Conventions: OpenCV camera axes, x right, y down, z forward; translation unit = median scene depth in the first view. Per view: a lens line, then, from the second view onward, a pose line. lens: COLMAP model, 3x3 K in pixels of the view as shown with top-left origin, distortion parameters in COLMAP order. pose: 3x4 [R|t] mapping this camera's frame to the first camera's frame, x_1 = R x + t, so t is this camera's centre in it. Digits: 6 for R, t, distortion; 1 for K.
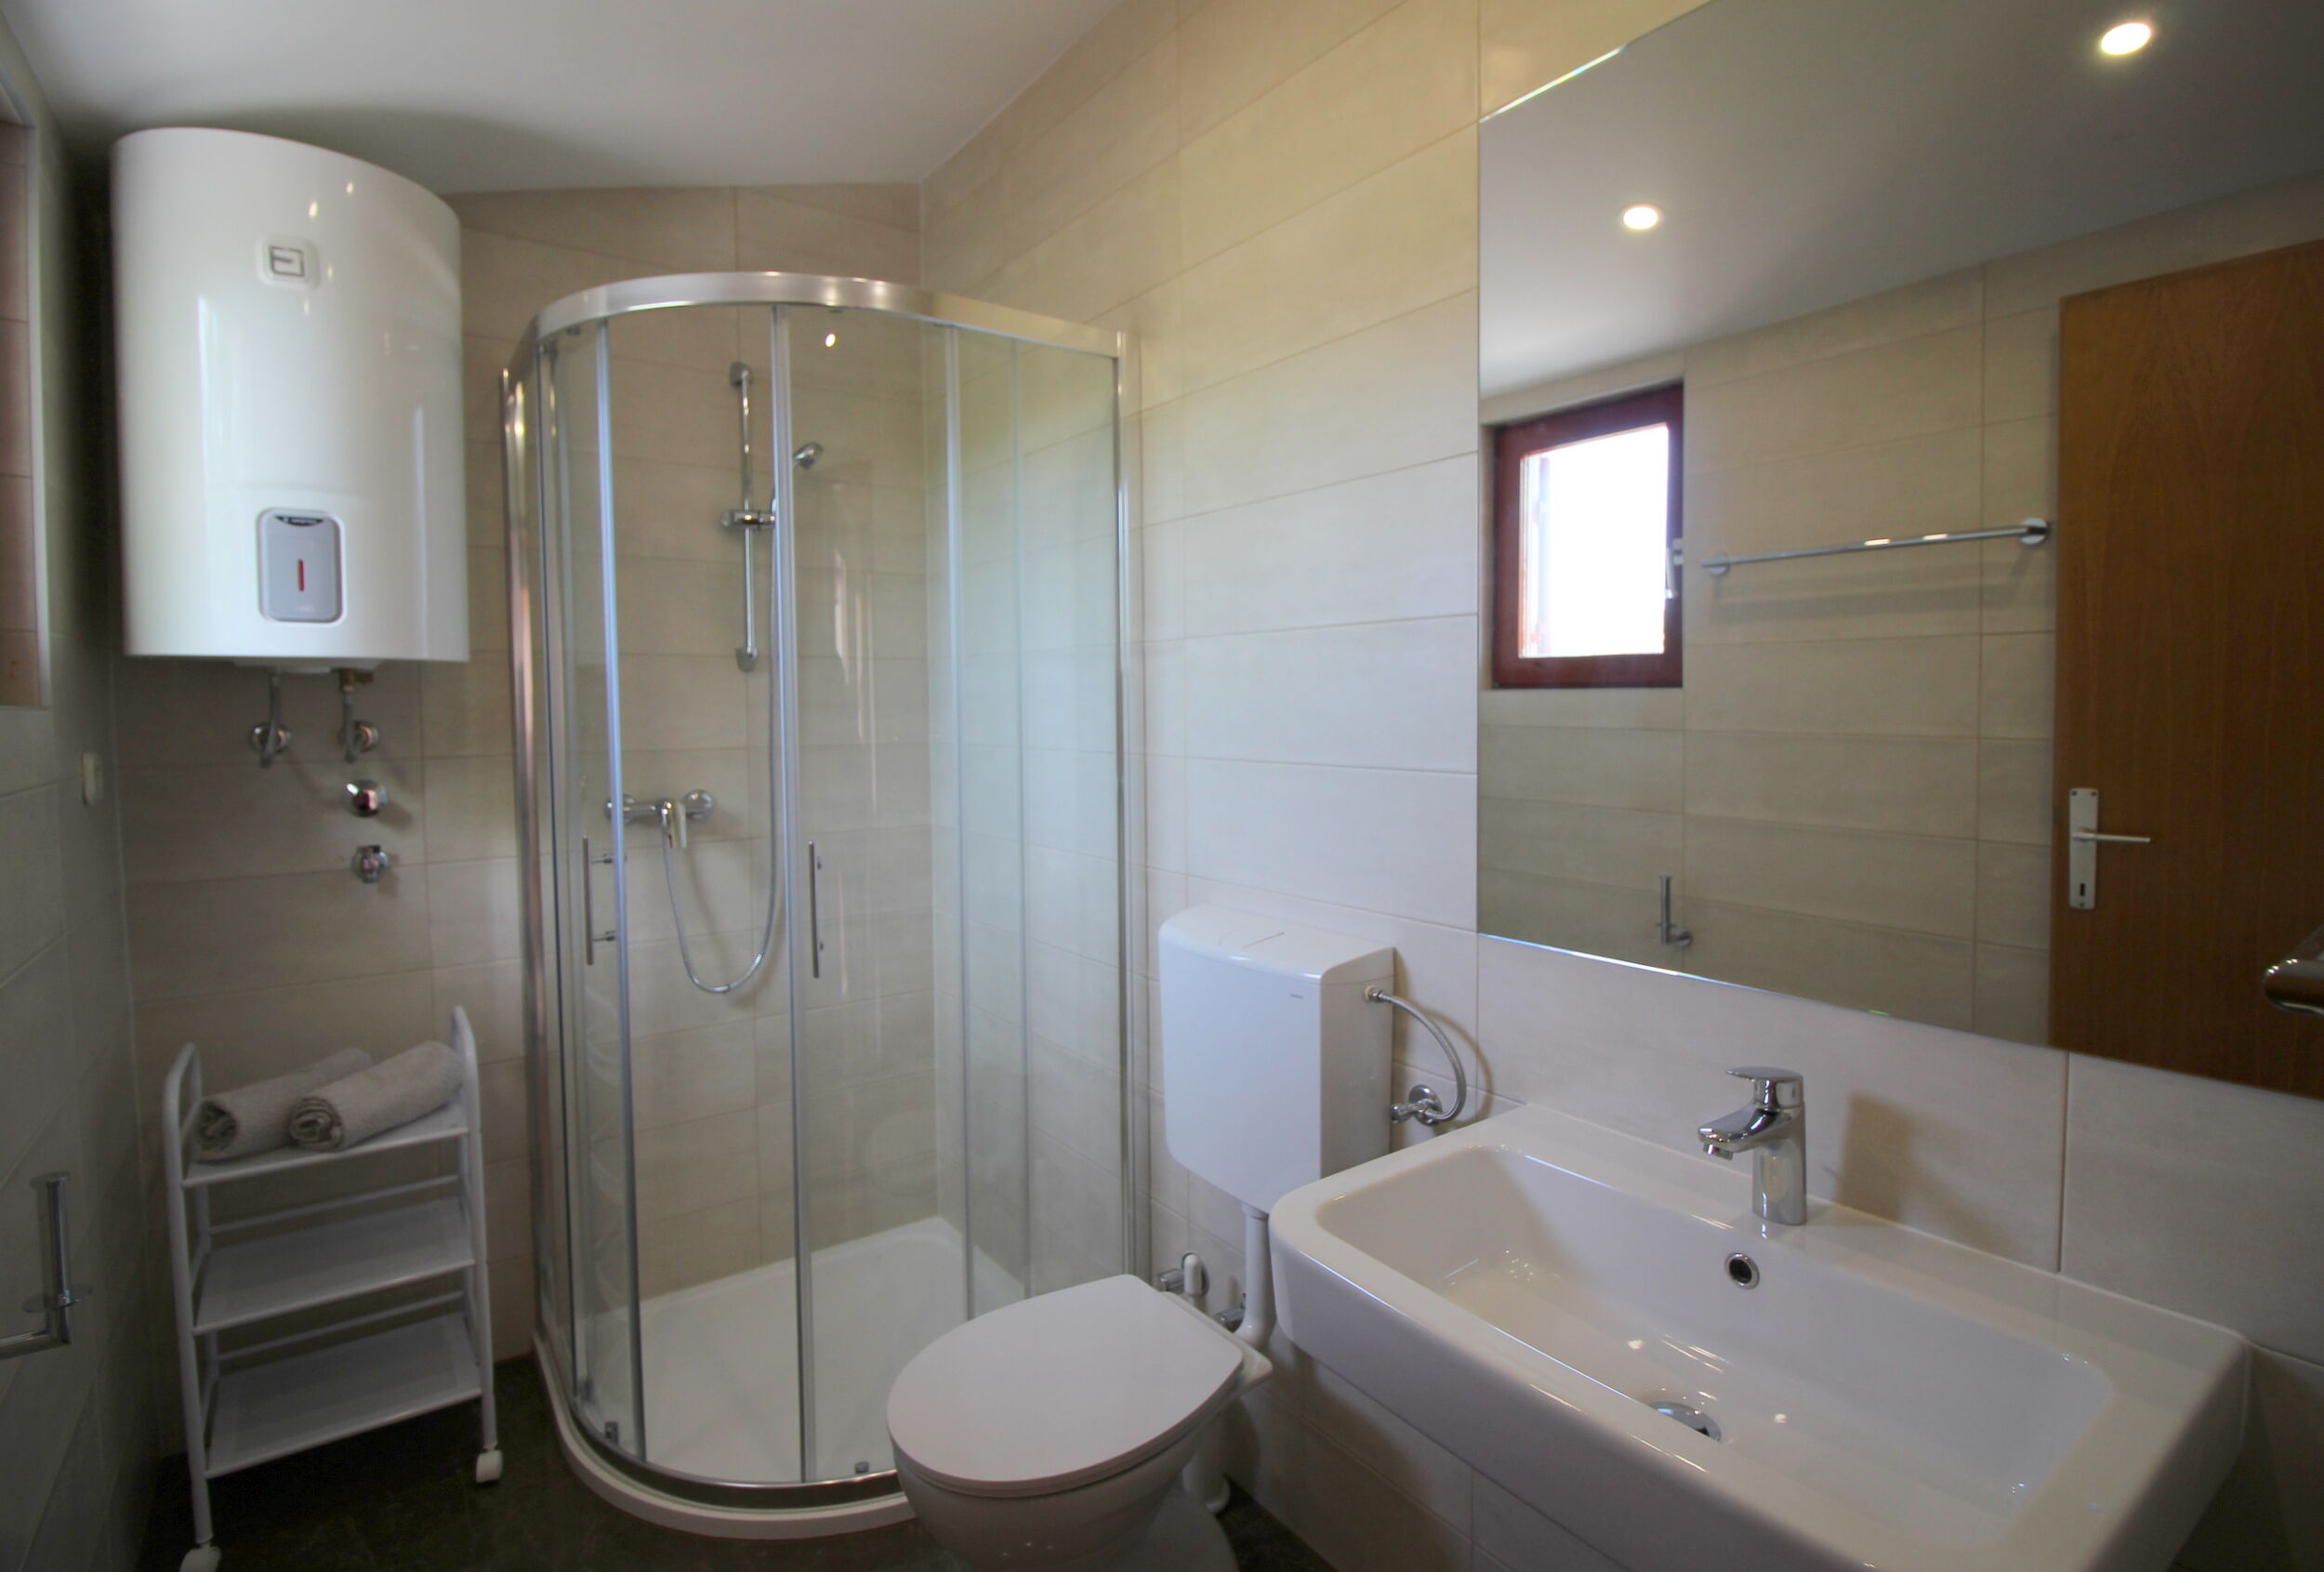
lens RADIAL K [[1132.6, 0, 1162.0], [0, 1132.6, 786.0], [0, 0, 1]] dist [-0.000509, -0.012853]
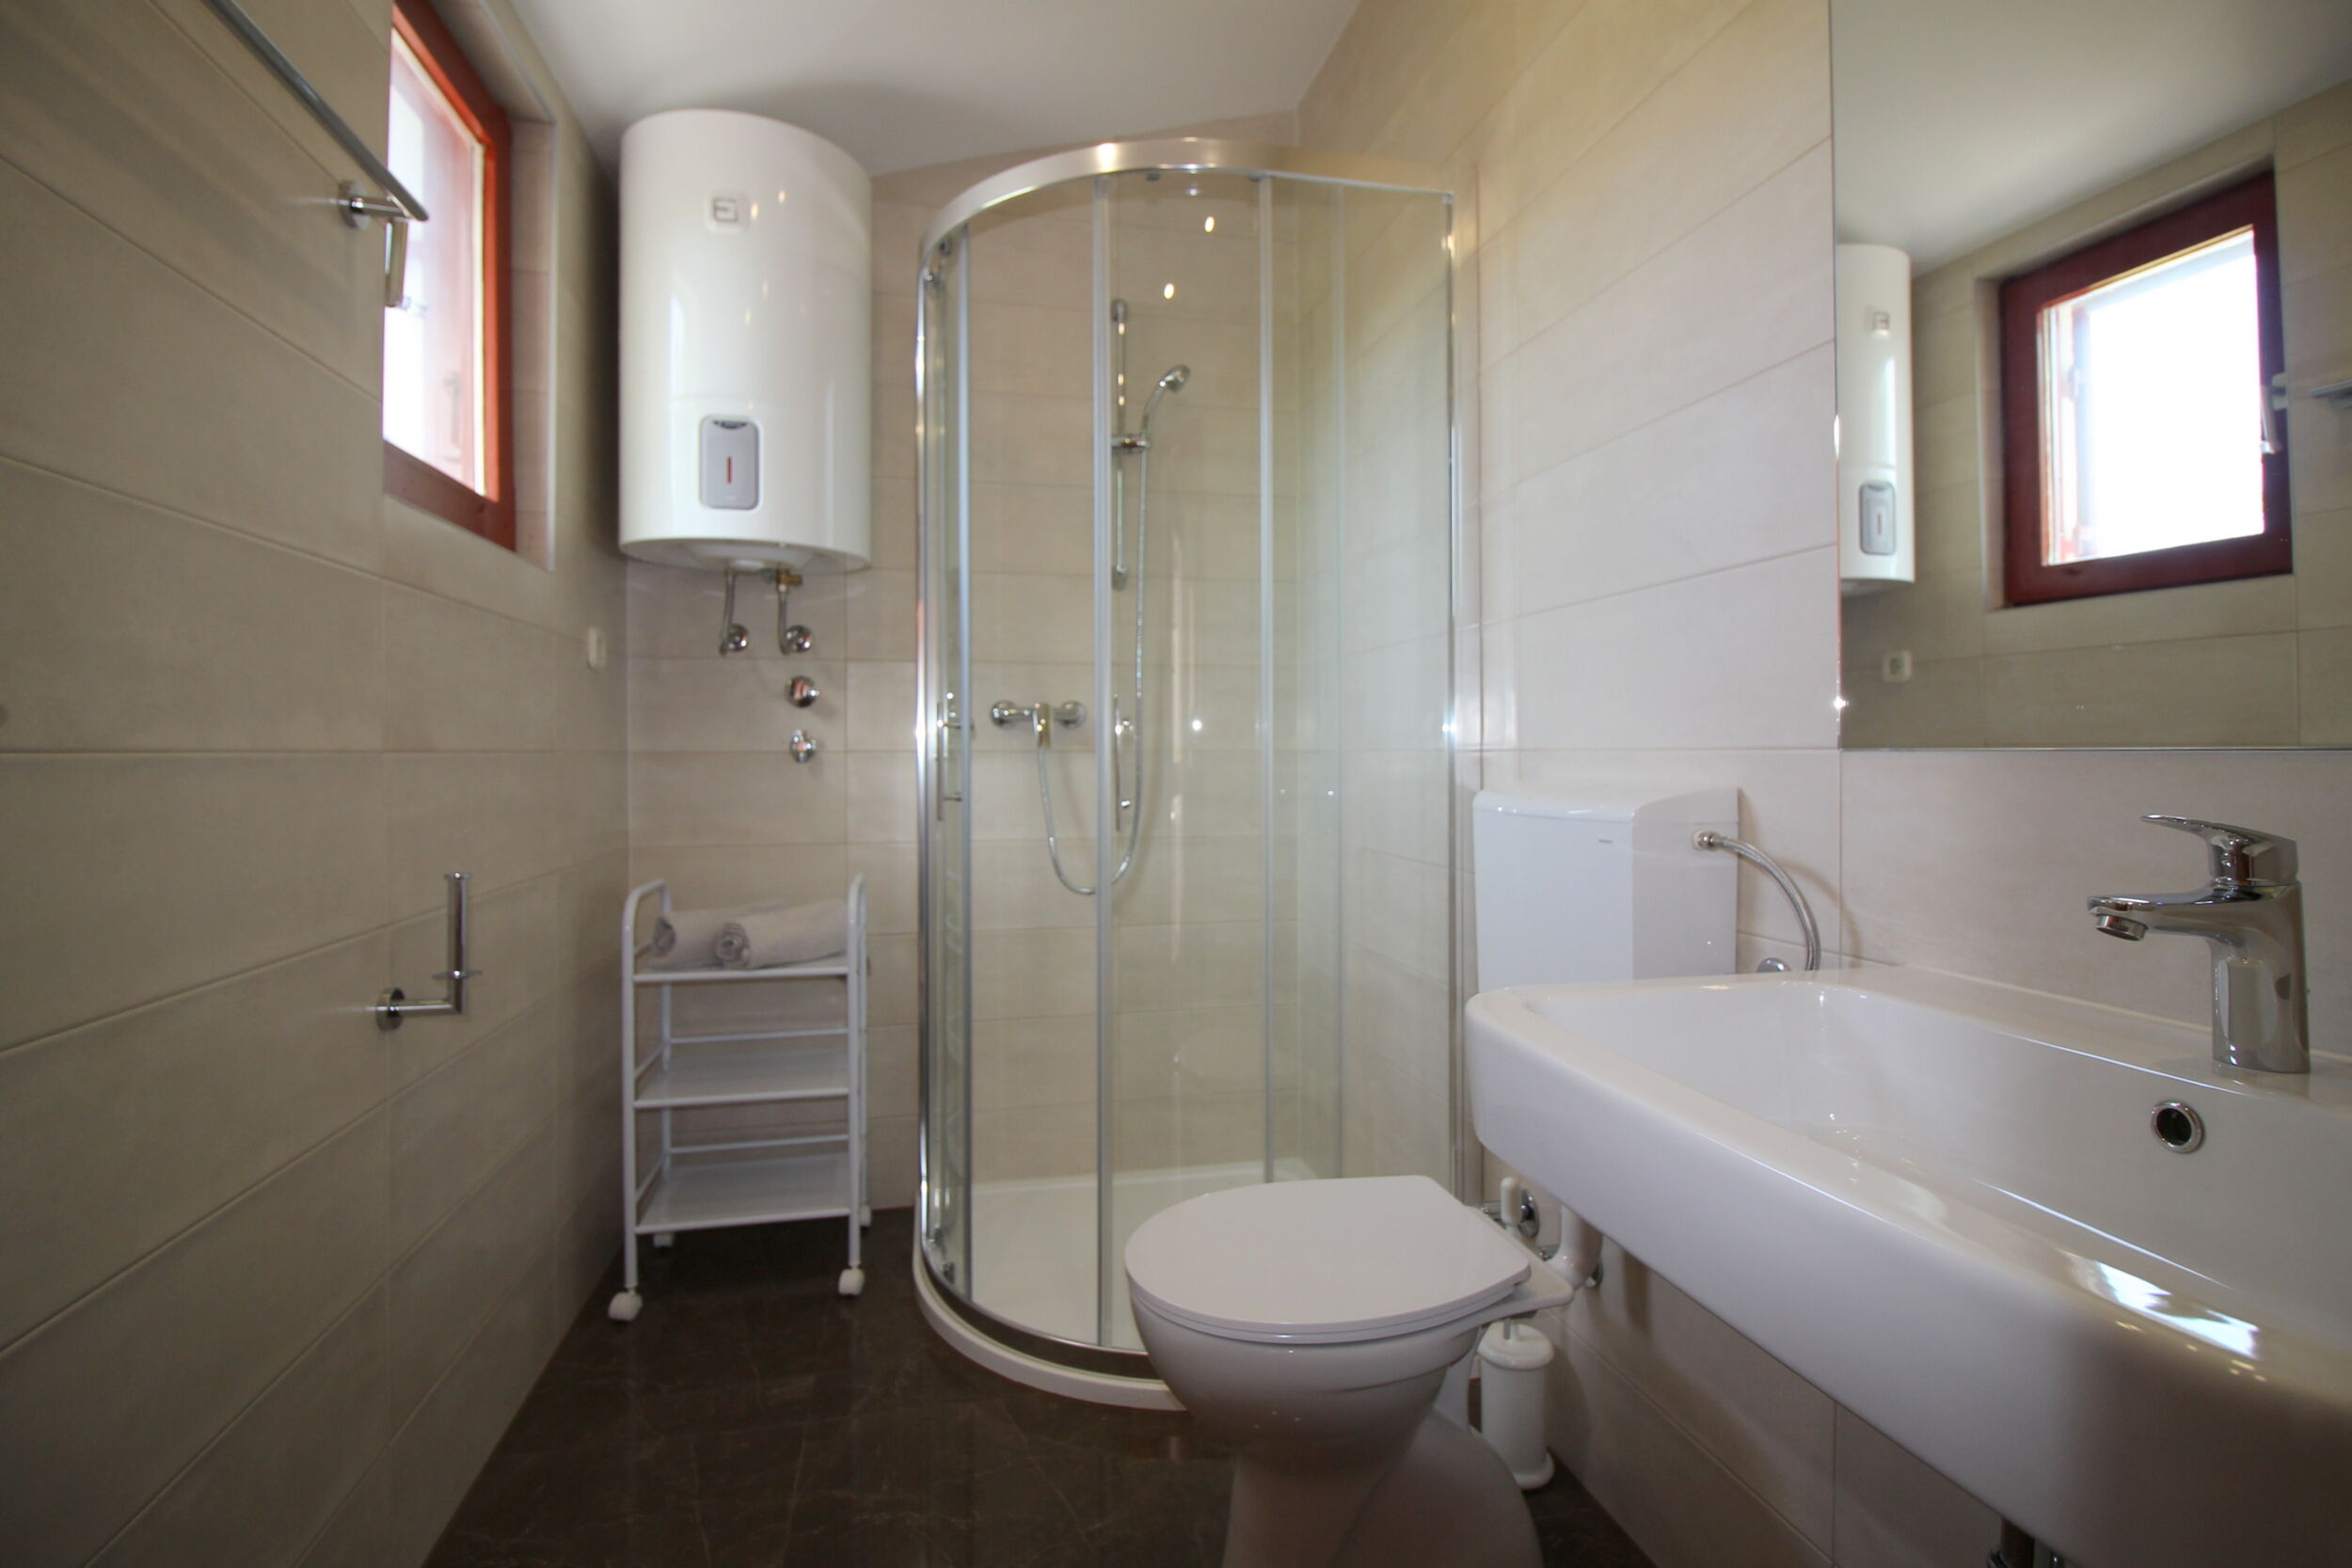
lens RADIAL K [[1131.5, 0, 1176.0], [0, 1131.5, 784.0], [0, 0, 1]] dist [0.003394, -0.015169]
pose [[0.917342, 0.011381, -0.397936, 0.134729], [-0.030173, 0.998704, -0.040993, 0.157654], [0.396954, 0.049612, 0.916497, 0.087320]]
